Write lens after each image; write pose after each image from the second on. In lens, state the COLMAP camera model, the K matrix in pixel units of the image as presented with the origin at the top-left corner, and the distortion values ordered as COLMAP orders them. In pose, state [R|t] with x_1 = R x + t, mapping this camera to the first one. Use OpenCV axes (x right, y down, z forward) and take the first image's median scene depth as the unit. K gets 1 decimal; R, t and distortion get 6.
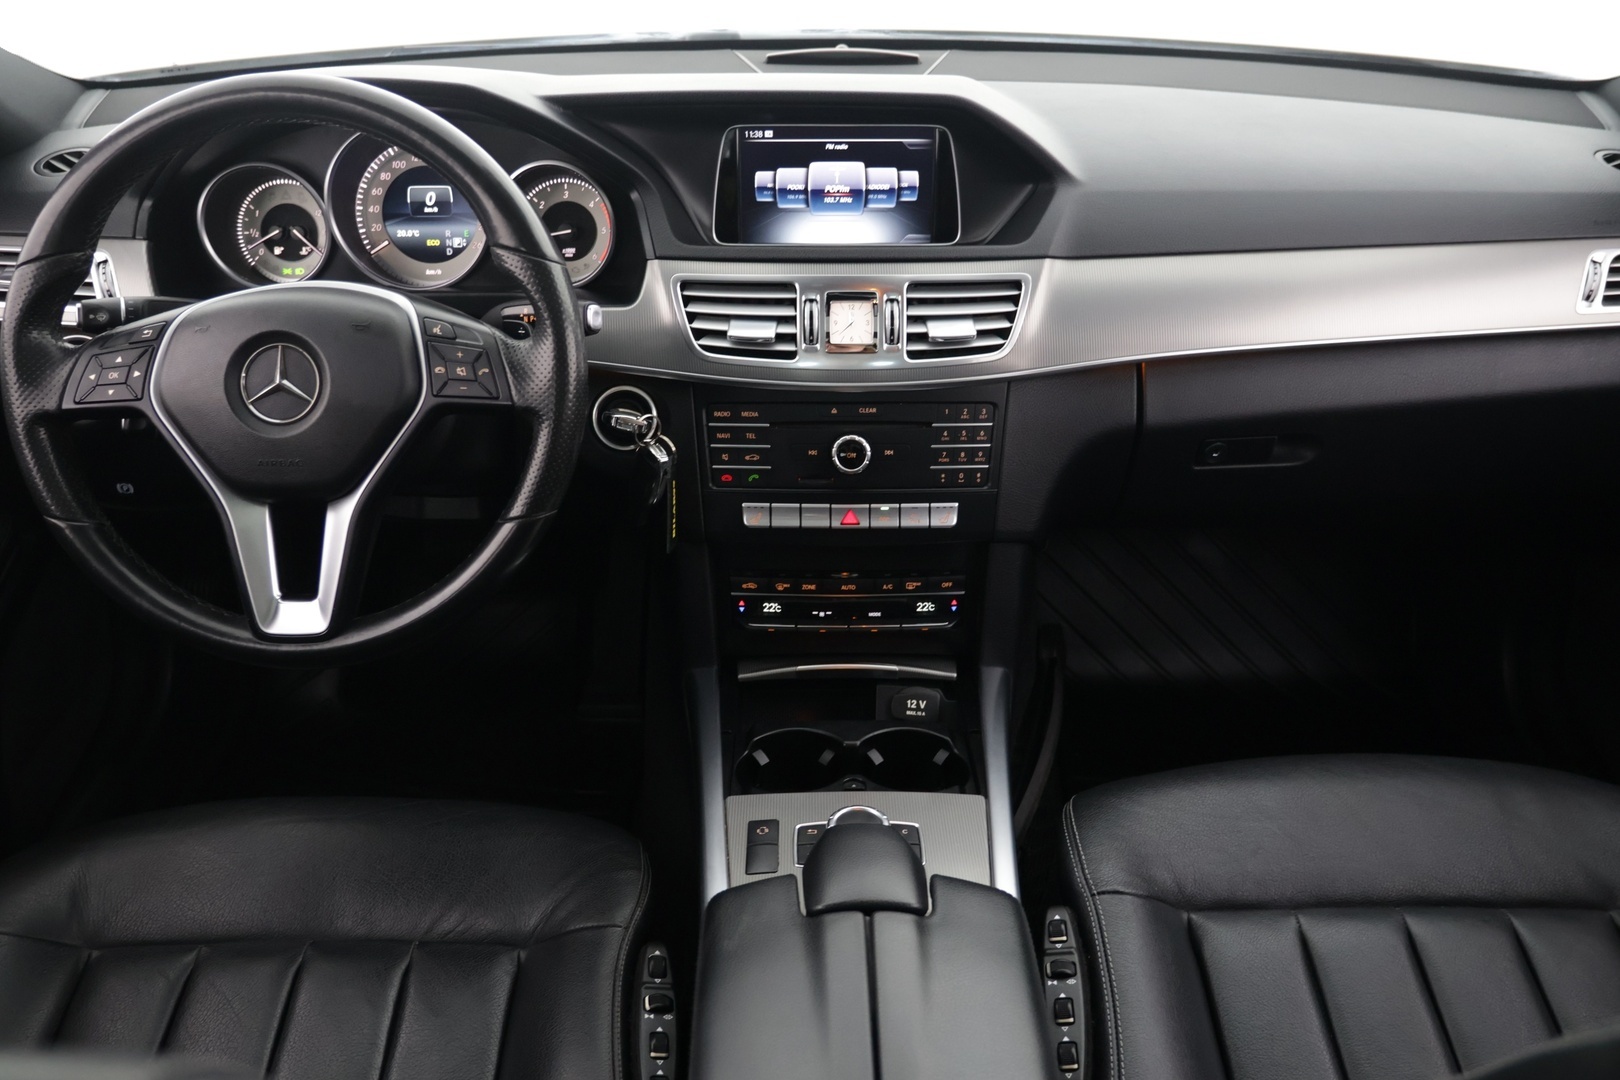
lens RADIAL K [[1341.7, 0, 802.4], [0, 1341.7, 531.0], [0, 0, 1]] dist [-0.035695, 0.034105]
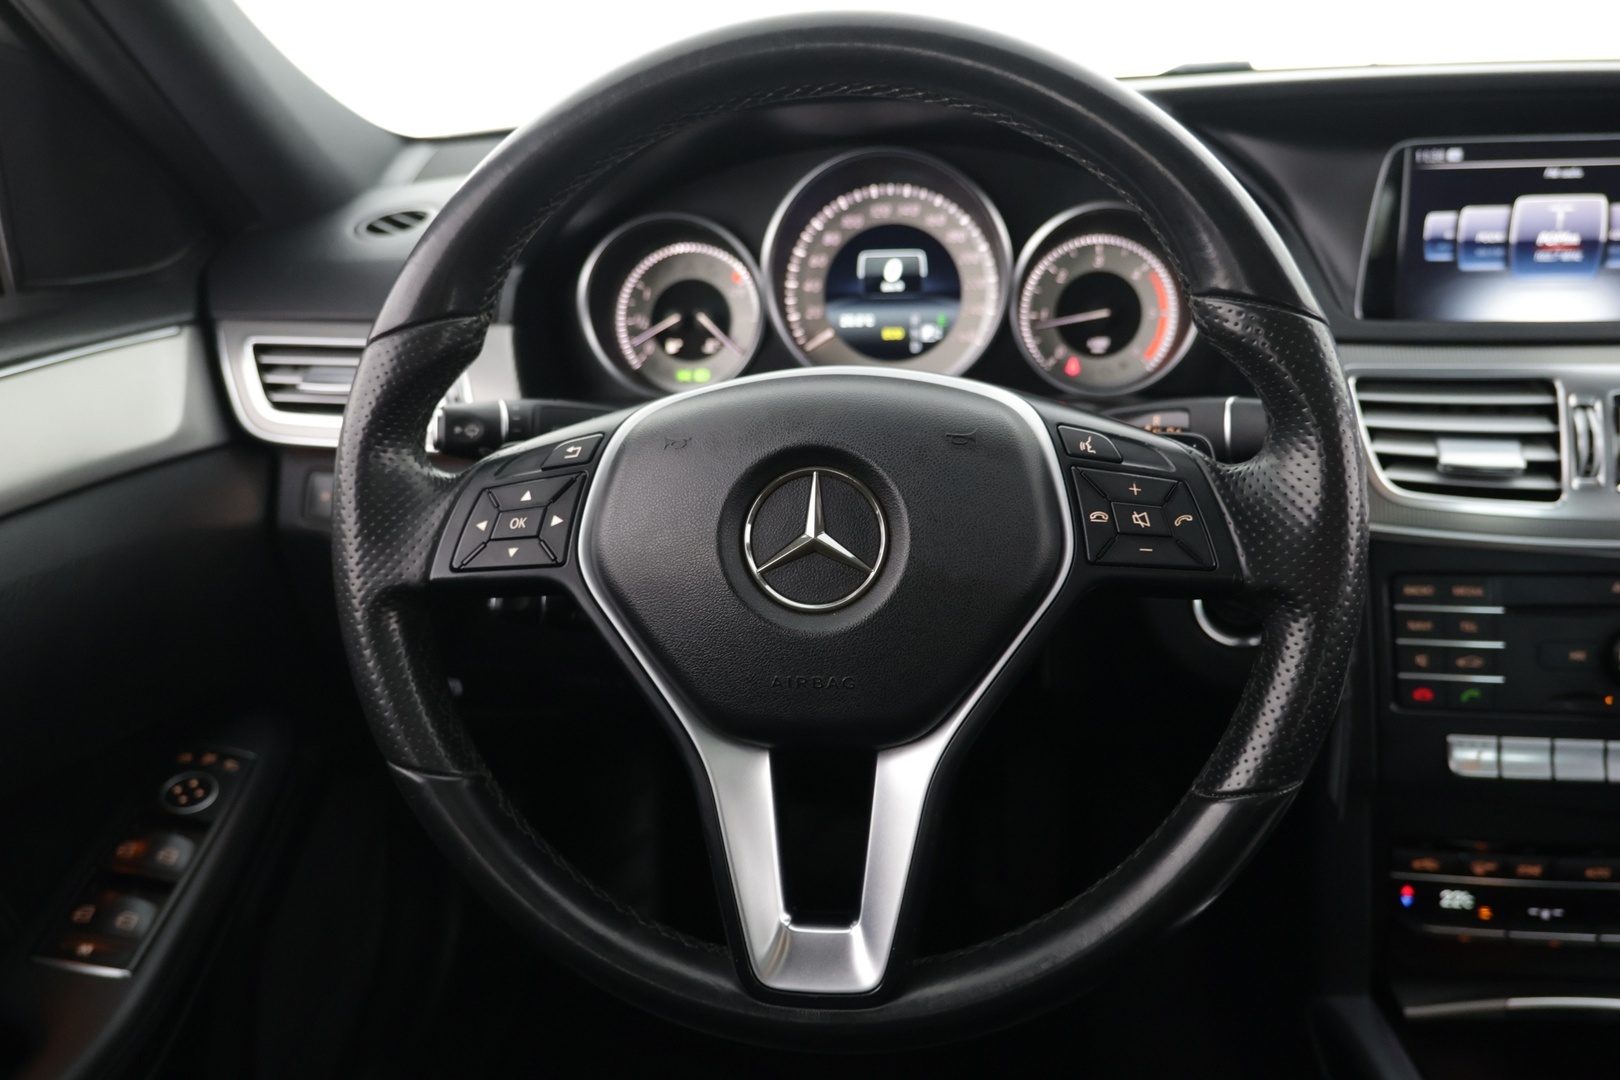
lens RADIAL K [[1341.7, 0, 810.9], [0, 1341.7, 541.1], [0, 0, 1]] dist [-0.035695, 0.034105]
pose [[0.993442, 0.004821, -0.114236, -0.263565], [-0.016662, 0.994550, -0.102922, -0.041672], [0.113117, 0.104151, 0.988108, 0.356864]]
